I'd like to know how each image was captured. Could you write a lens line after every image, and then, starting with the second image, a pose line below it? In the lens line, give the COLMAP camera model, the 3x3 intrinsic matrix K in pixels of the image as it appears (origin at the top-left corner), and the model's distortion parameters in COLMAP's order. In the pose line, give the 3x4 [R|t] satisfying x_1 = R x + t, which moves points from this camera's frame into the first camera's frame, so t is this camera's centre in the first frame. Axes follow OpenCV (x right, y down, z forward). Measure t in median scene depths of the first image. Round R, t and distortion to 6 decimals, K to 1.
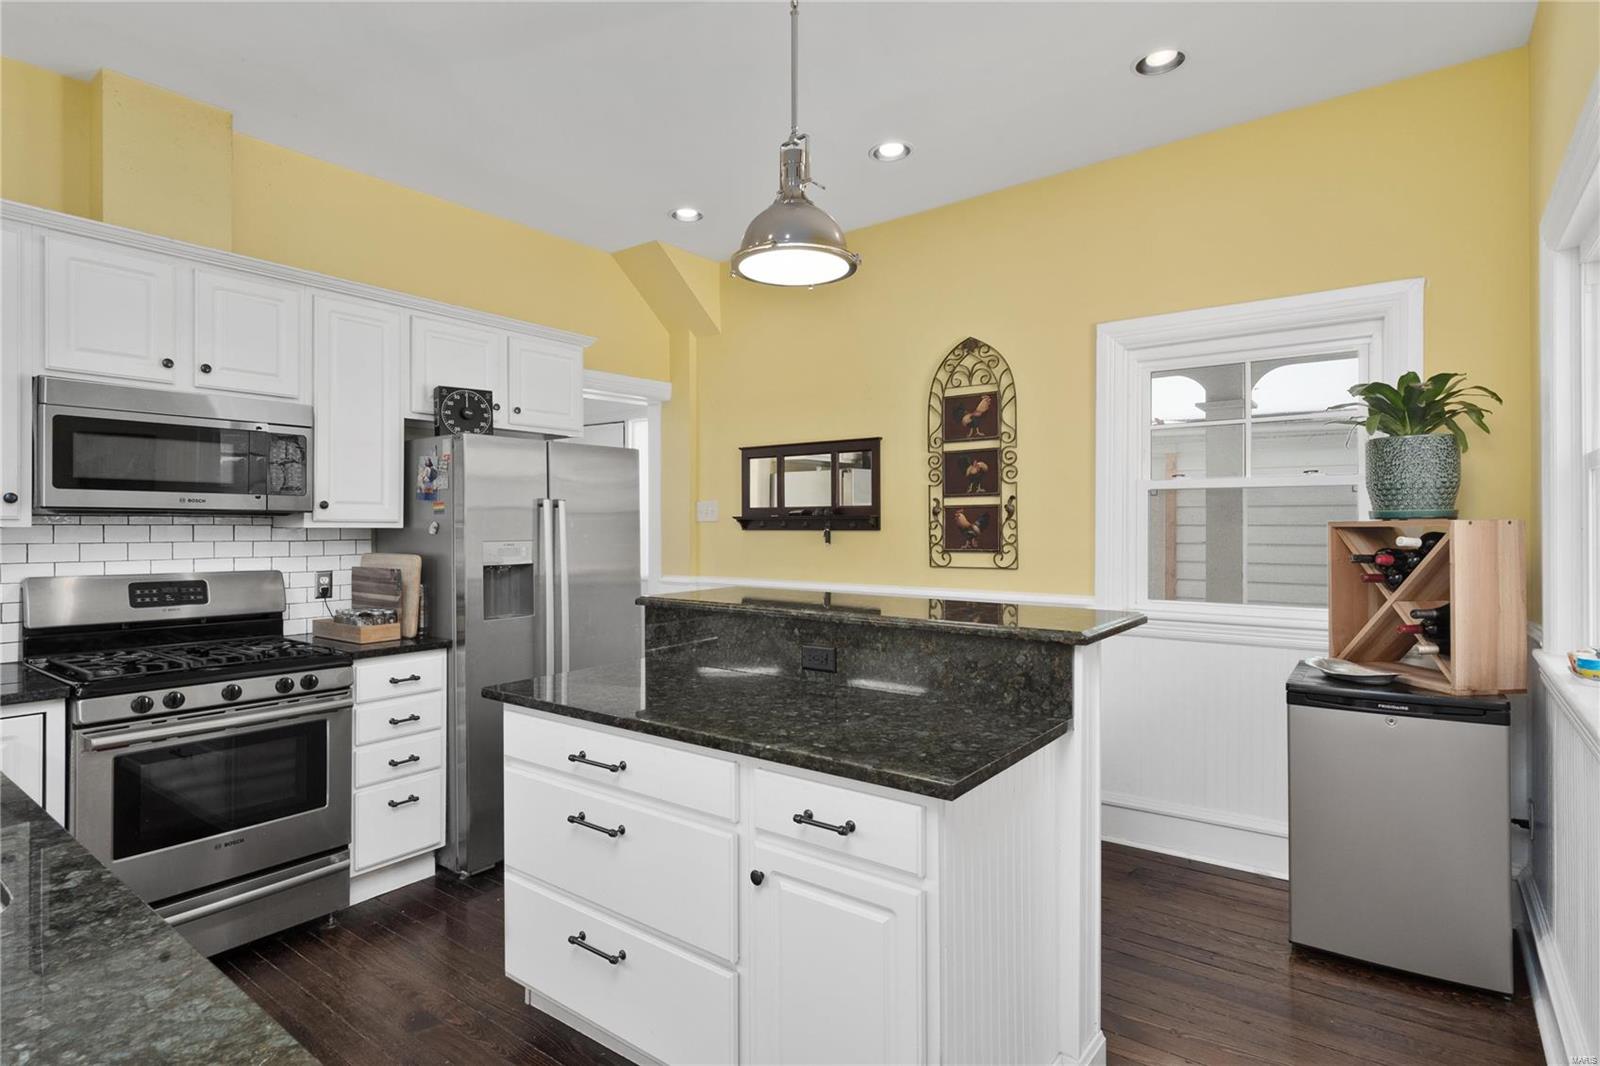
lens RADIAL K [[817.0, 0, 798.1], [0, 817.0, 530.3], [0, 0, 1]] dist [-0.004080, -0.000378]
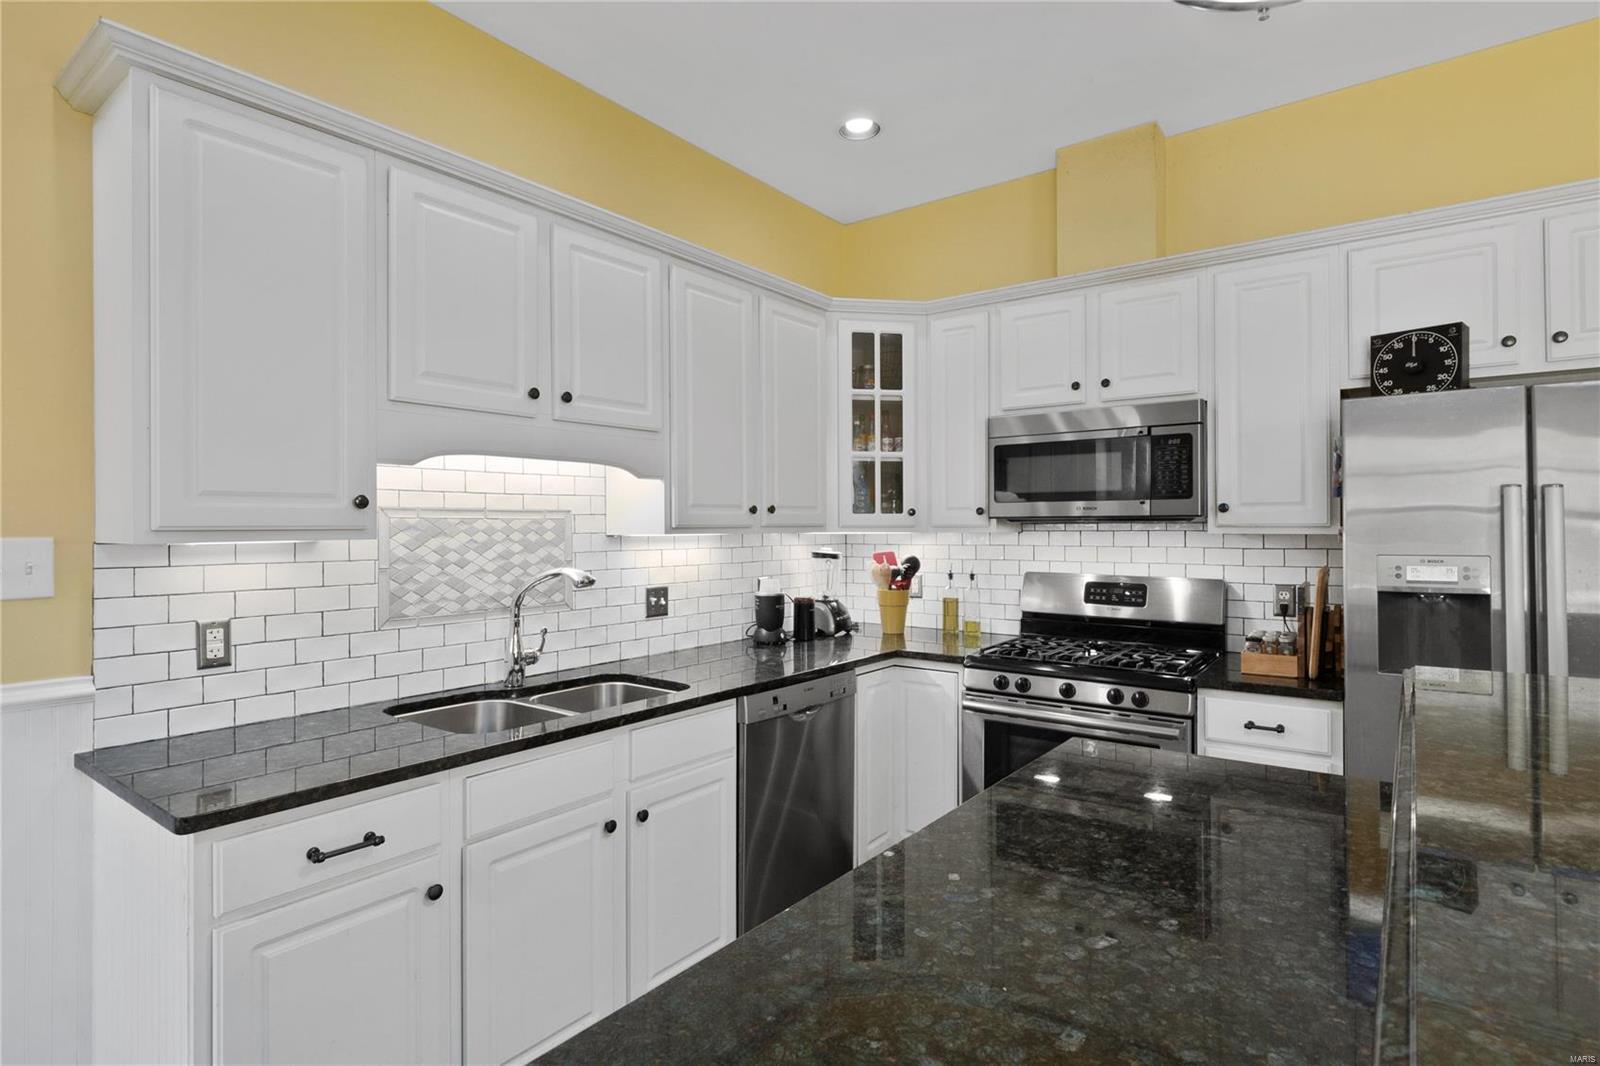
lens RADIAL K [[817.0, 0, 797.7], [0, 817.0, 524.2], [0, 0, 1]] dist [-0.004080, -0.000378]
pose [[0.006055, -0.010365, -0.999928, 0.305305], [-0.005957, 0.999928, -0.010401, -0.001601], [0.999964, 0.006020, 0.005993, 0.552647]]
